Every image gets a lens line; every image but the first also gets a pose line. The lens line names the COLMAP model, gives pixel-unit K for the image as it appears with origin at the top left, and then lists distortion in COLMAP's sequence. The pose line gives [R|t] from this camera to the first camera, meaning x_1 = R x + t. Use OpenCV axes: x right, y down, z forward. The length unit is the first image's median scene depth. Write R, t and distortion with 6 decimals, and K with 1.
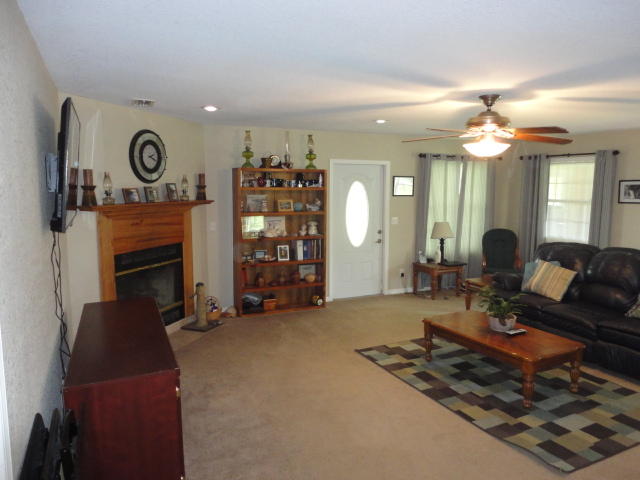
lens RADIAL K [[469.4, 0, 320.5], [0, 469.4, 239.7], [0, 0, 1]] dist [0.001181, -0.001310]
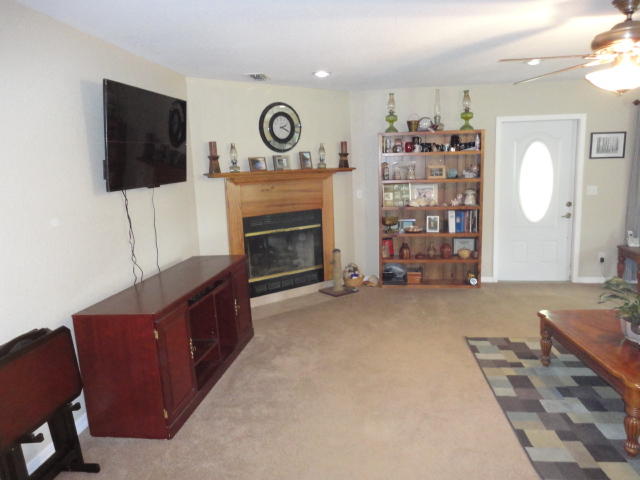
lens RADIAL K [[469.4, 0, 320.8], [0, 469.4, 239.6], [0, 0, 1]] dist [0.001181, -0.001310]
pose [[0.842730, 0.057290, -0.535280, 0.260421], [-0.028592, 0.997681, 0.061765, 0.008814], [0.537577, -0.036747, 0.842414, 0.116977]]
